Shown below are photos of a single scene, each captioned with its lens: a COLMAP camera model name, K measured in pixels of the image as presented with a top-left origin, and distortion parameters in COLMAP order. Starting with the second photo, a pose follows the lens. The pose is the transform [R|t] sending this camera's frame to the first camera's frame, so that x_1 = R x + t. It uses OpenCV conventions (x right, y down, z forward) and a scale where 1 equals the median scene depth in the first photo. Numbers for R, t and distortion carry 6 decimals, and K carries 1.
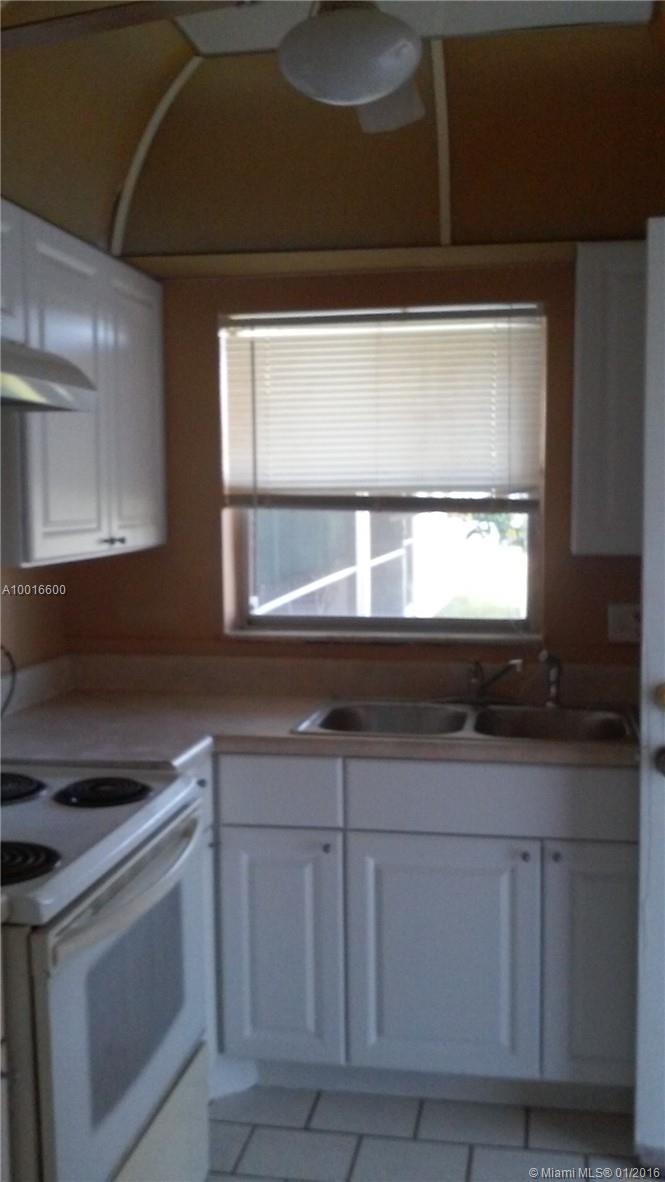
lens RADIAL K [[1149.6, 0, 332.5], [0, 1149.6, 591.0], [0, 0, 1]] dist [0.131724, -0.369221]
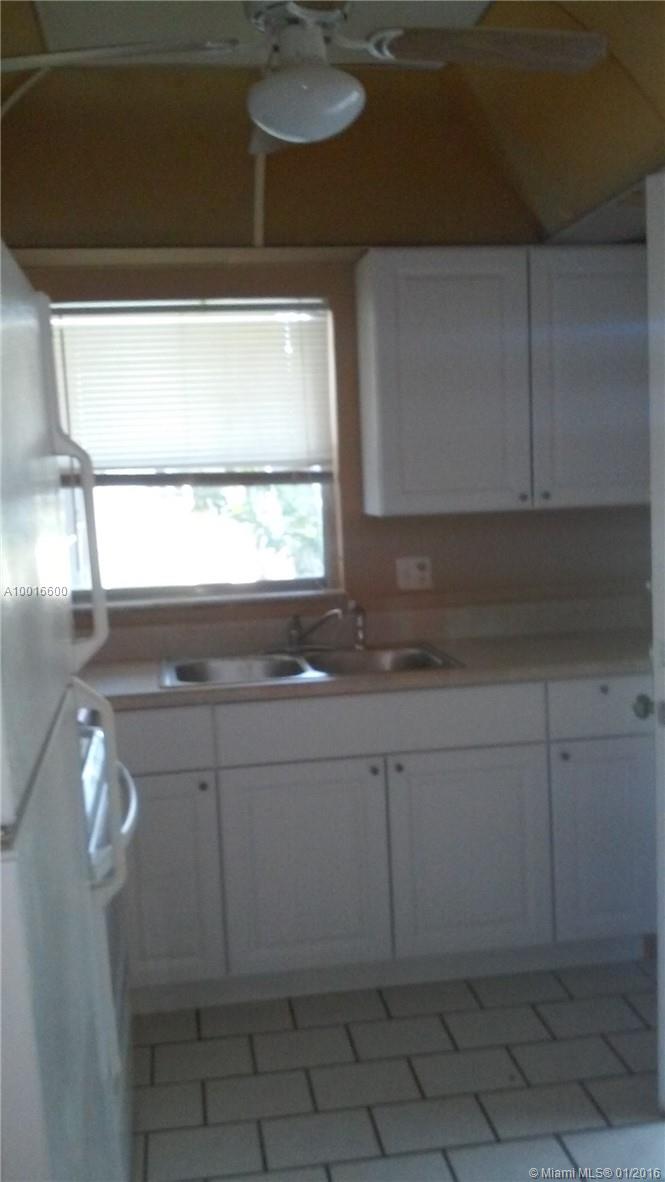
lens RADIAL K [[1149.6, 0, 332.5], [0, 1149.6, 591.0], [0, 0, 1]] dist [0.131724, -0.369221]
pose [[0.946597, -0.066819, 0.315418, -0.193694], [0.063152, 0.997765, 0.021843, 0.014968], [-0.316173, -0.000757, 0.948701, -0.084362]]
